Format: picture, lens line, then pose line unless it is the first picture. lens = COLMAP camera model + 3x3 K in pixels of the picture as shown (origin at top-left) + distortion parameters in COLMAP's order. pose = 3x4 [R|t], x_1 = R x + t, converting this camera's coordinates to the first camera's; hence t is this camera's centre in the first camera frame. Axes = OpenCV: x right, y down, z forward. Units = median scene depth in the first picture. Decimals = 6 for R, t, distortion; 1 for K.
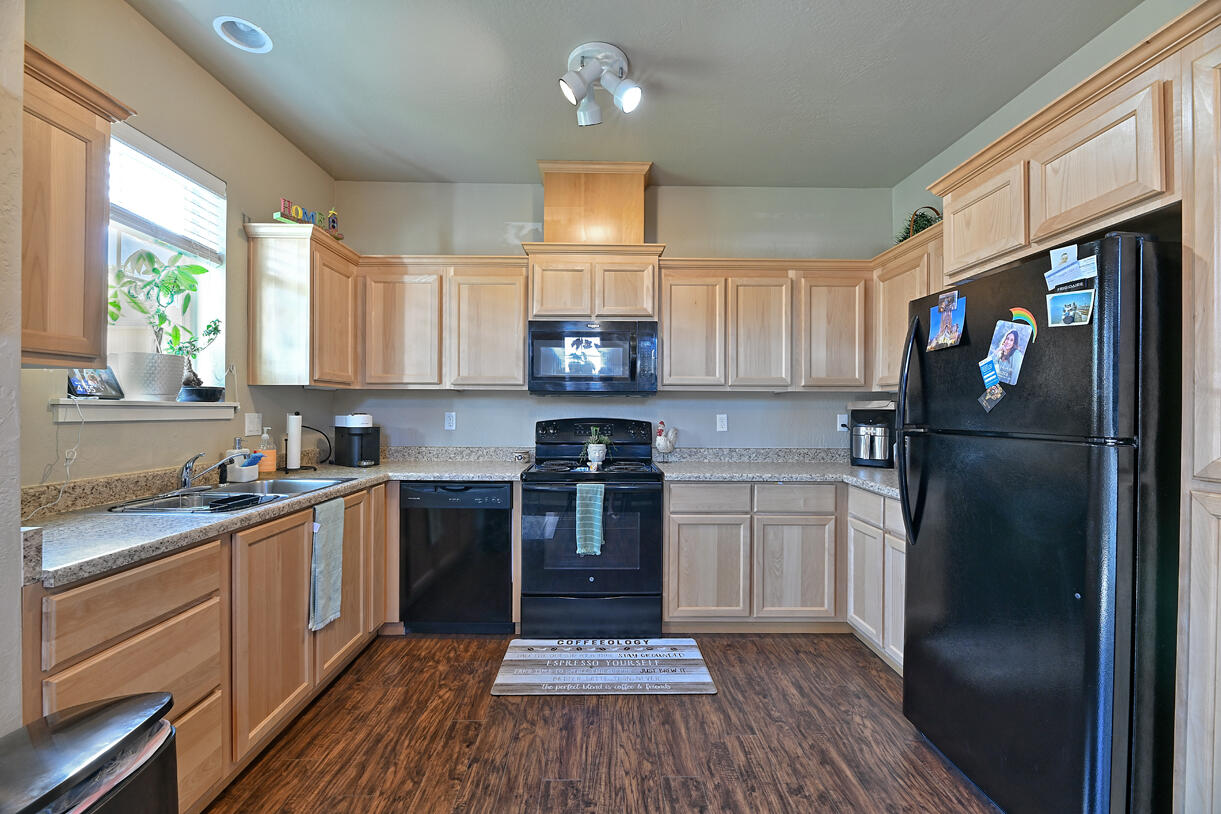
lens RADIAL K [[491.8, 0, 608.2], [0, 491.8, 407.5], [0, 0, 1]] dist [0.001163, -0.004465]
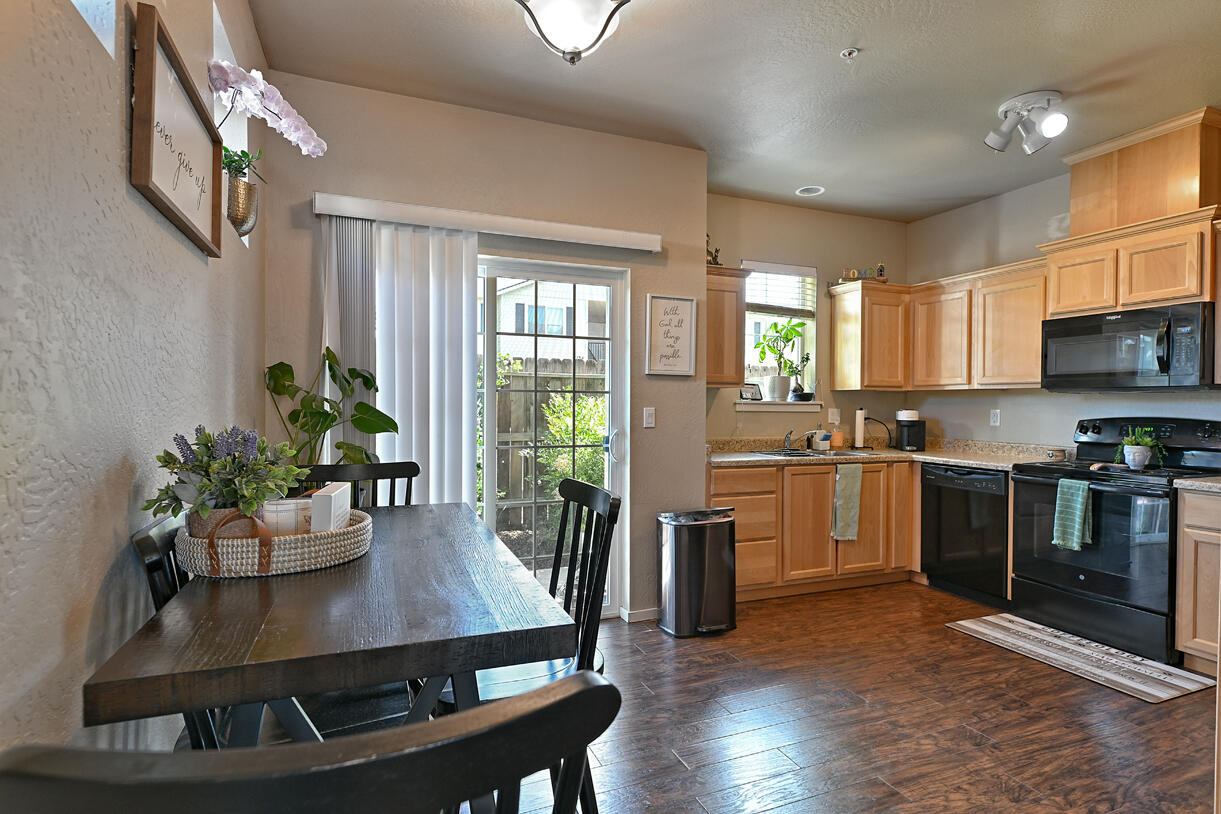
lens RADIAL K [[629.3, 0, 611.0], [0, 629.3, 408.6], [0, 0, 1]] dist [-0.000464, 0.000011]
pose [[0.368638, 0.003732, -0.929566, 0.855911], [-0.003235, 0.999991, 0.002732, 0.008496], [0.929568, 0.002000, 0.368646, -0.380397]]
